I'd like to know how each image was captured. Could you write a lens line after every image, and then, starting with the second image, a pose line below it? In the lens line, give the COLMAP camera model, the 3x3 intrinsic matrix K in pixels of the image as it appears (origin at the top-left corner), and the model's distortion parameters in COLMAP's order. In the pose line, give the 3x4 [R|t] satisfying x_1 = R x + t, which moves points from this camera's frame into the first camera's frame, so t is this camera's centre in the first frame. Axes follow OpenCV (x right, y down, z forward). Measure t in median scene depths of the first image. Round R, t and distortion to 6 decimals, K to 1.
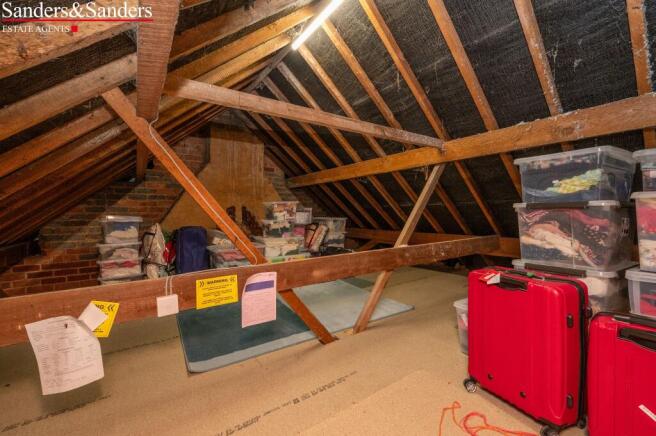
lens RADIAL K [[280.8, 0, 328.0], [0, 280.8, 218.0], [0, 0, 1]] dist [0.000678, -0.000079]
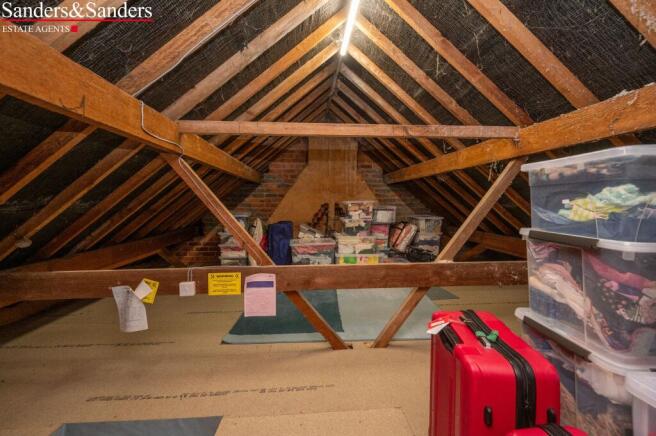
lens RADIAL K [[279.6, 0, 327.7], [0, 279.6, 213.8], [0, 0, 1]] dist [-0.003187, 0.000012]
pose [[0.857923, 0.035210, -0.512570, 0.415169], [-0.020465, 0.999199, 0.034384, -0.069172], [0.513370, -0.019009, 0.857957, 0.110535]]
